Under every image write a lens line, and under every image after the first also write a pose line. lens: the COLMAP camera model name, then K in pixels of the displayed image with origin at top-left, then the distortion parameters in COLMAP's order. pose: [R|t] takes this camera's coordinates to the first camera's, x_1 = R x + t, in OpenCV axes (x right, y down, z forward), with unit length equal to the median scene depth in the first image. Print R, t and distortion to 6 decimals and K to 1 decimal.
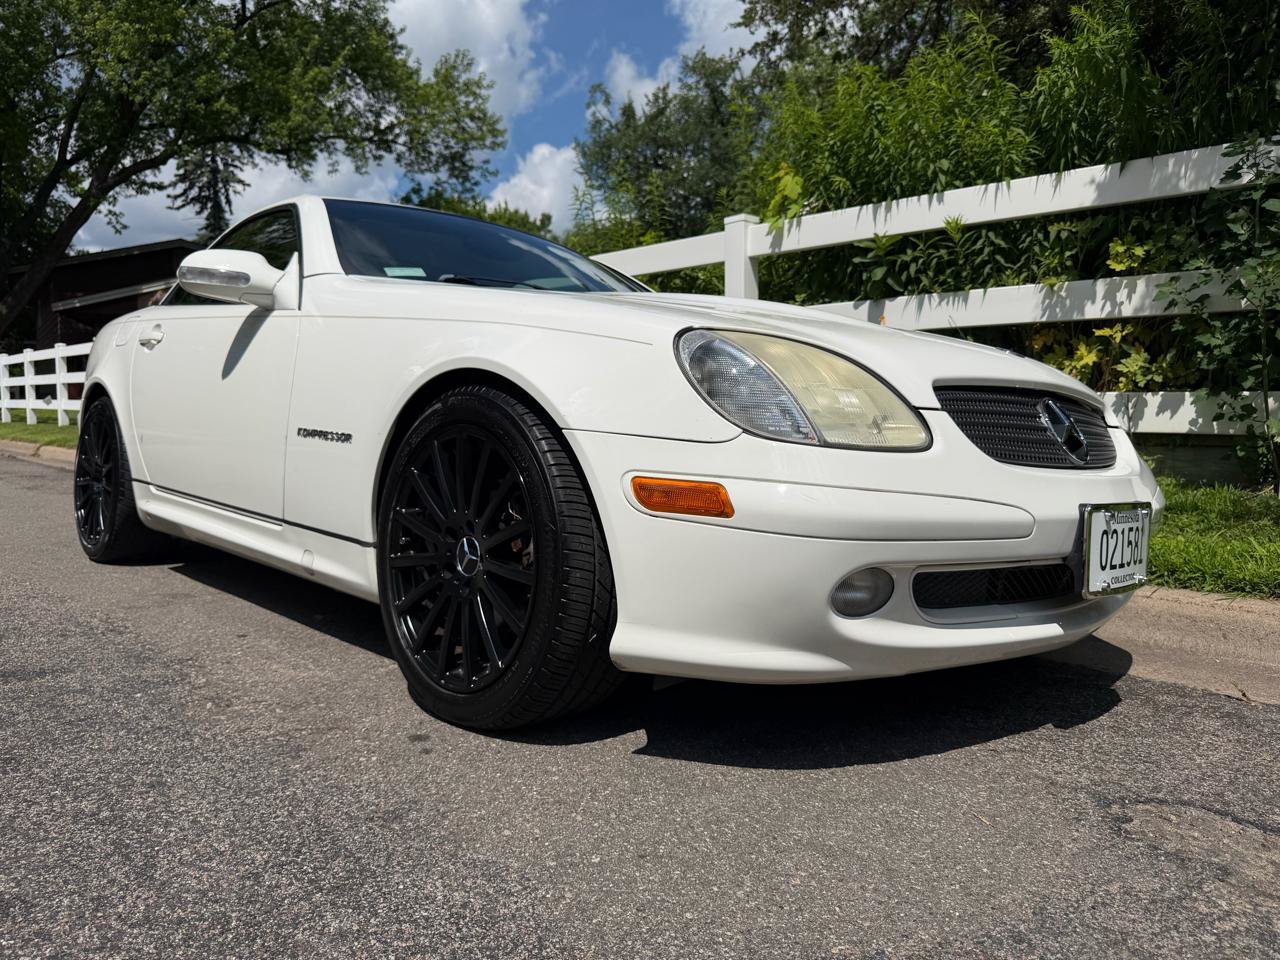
lens RADIAL K [[936.6, 0, 651.0], [0, 936.6, 498.1], [0, 0, 1]] dist [0.007646, -0.015737]
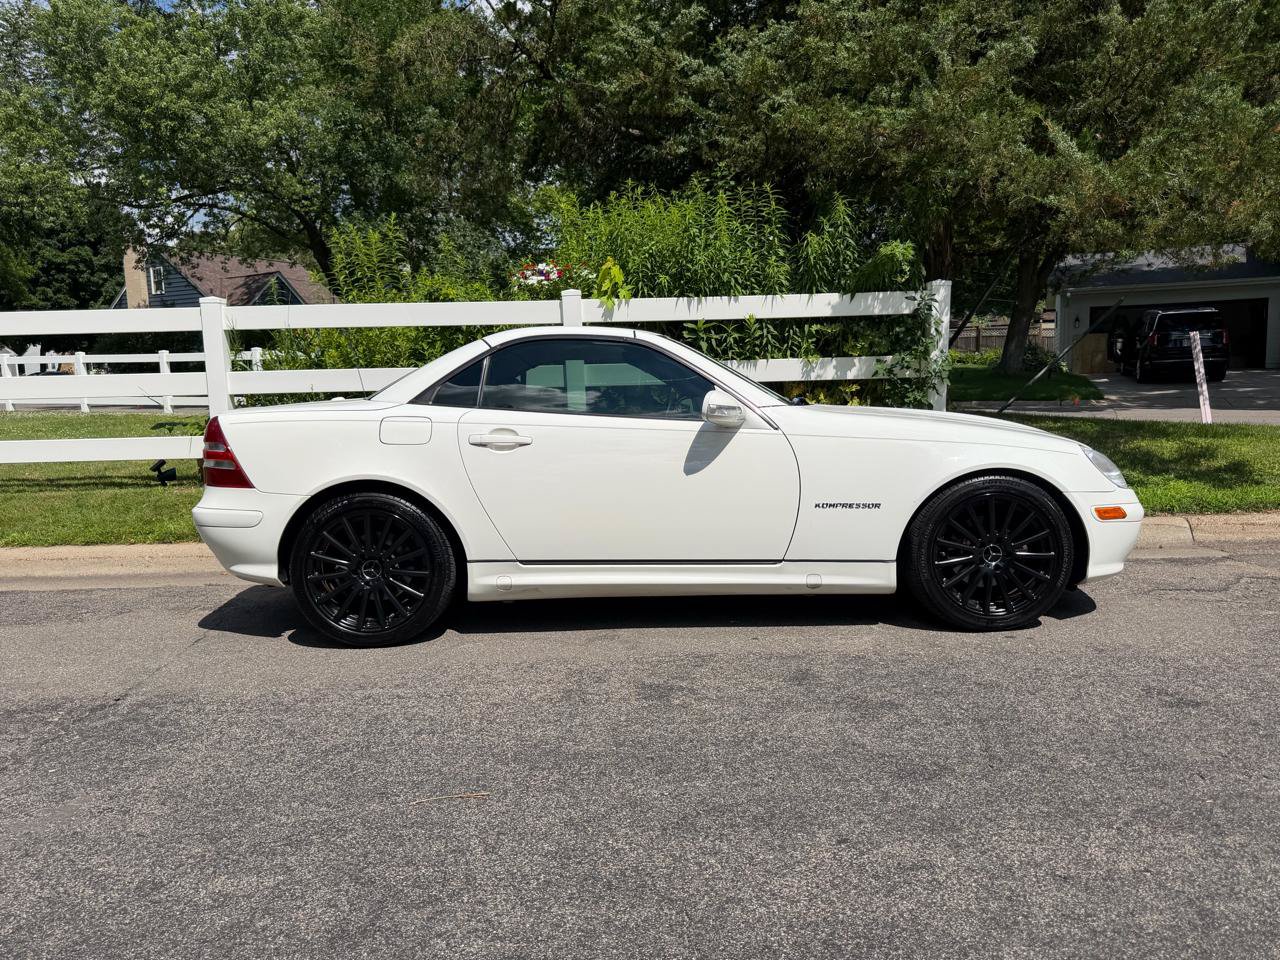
lens RADIAL K [[936.6, 0, 649.4], [0, 936.6, 498.6], [0, 0, 1]] dist [0.007646, -0.015737]
pose [[0.677193, -0.124764, 0.725151, -1.002233], [0.094620, 0.992103, 0.082332, -0.139100], [-0.729697, 0.012859, 0.683650, 0.044917]]
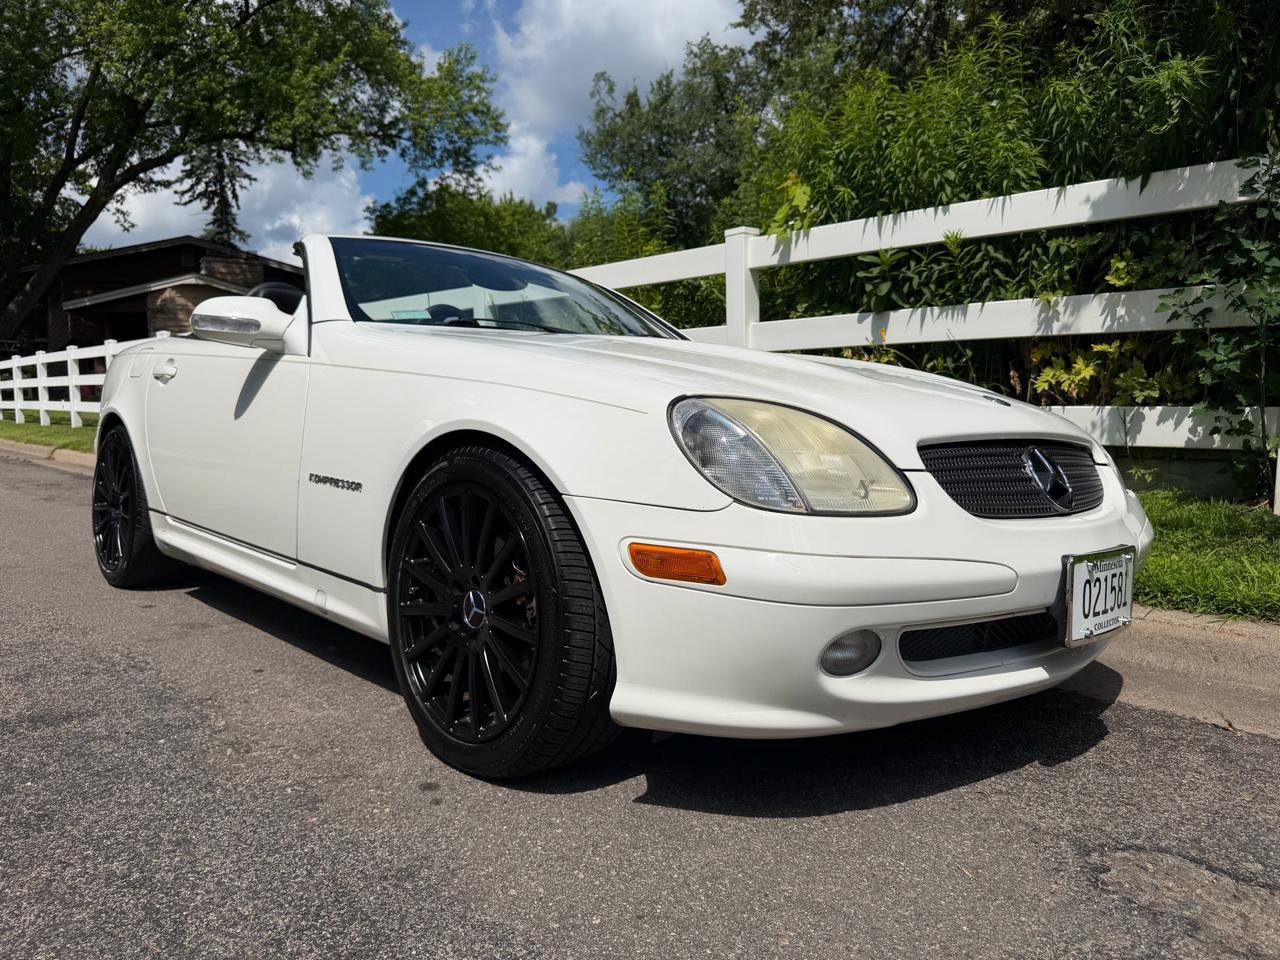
lens RADIAL K [[936.6, 0, 649.1], [0, 936.6, 494.7], [0, 0, 1]] dist [0.007646, -0.015737]
pose [[0.999856, -0.011943, -0.012053, 0.005966], [0.012091, 0.999852, 0.012276, -0.033519], [0.011904, -0.012420, 0.999852, -0.016690]]
